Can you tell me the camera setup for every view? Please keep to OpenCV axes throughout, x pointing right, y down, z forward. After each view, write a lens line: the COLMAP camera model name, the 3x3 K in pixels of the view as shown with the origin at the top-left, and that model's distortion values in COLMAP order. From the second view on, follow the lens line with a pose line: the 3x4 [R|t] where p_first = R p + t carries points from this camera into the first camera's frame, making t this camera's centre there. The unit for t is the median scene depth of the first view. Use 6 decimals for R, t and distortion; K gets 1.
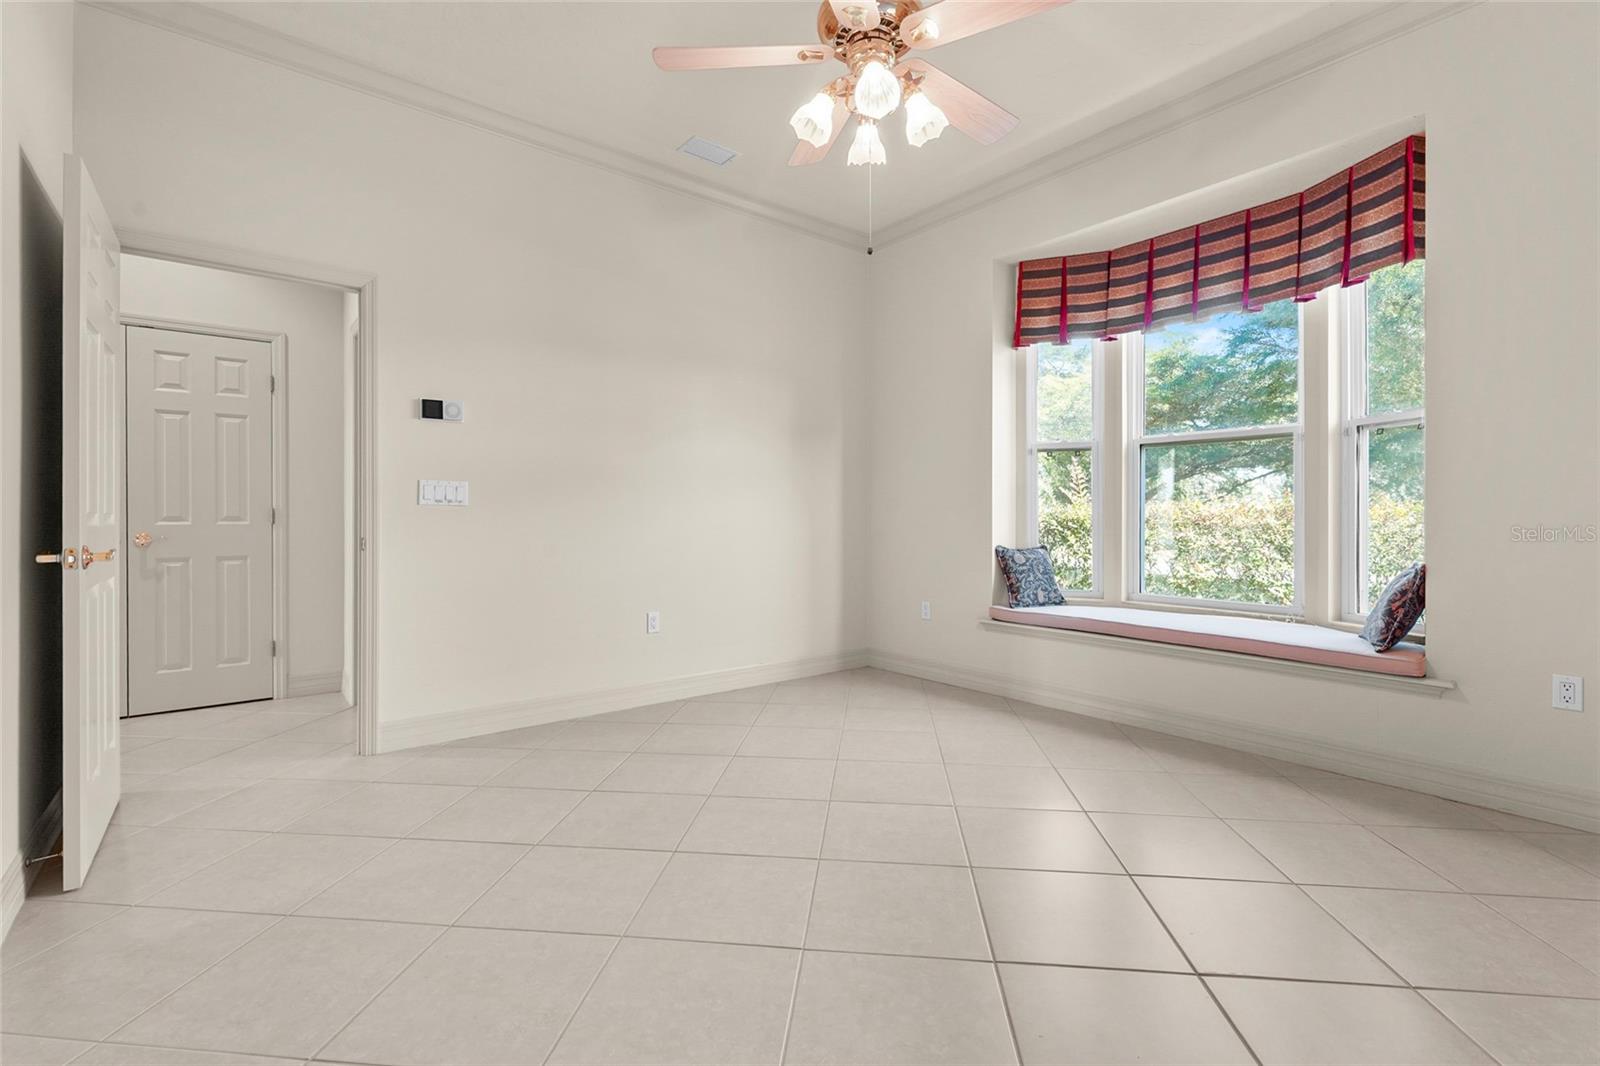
lens RADIAL K [[709.6, 0, 803.7], [0, 709.6, 518.6], [0, 0, 1]] dist [-0.001036, -0.000285]
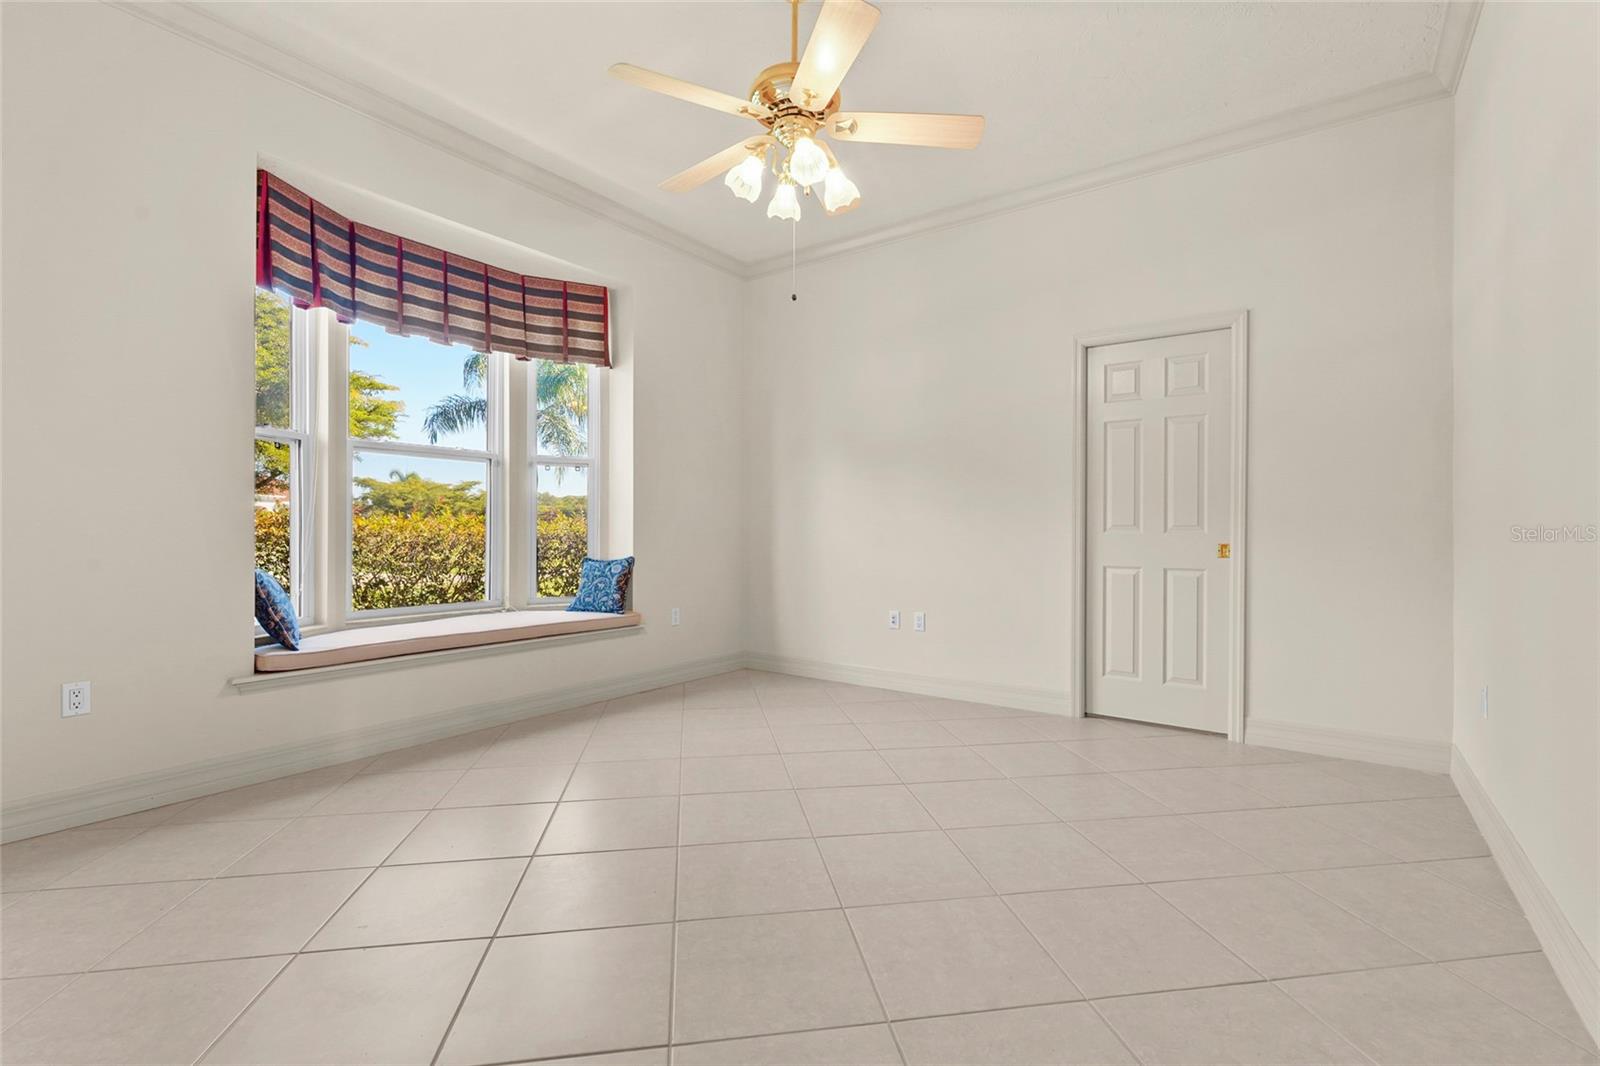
lens RADIAL K [[713.0, 0, 800.0], [0, 713.0, 533.0], [0, 0, 1]] dist [0.012185, -0.000050]
pose [[-0.250248, -0.003854, 0.968174, -0.655595], [0.000238, 0.999992, 0.004042, 0.002506], [-0.968182, 0.001242, -0.250245, 0.804248]]
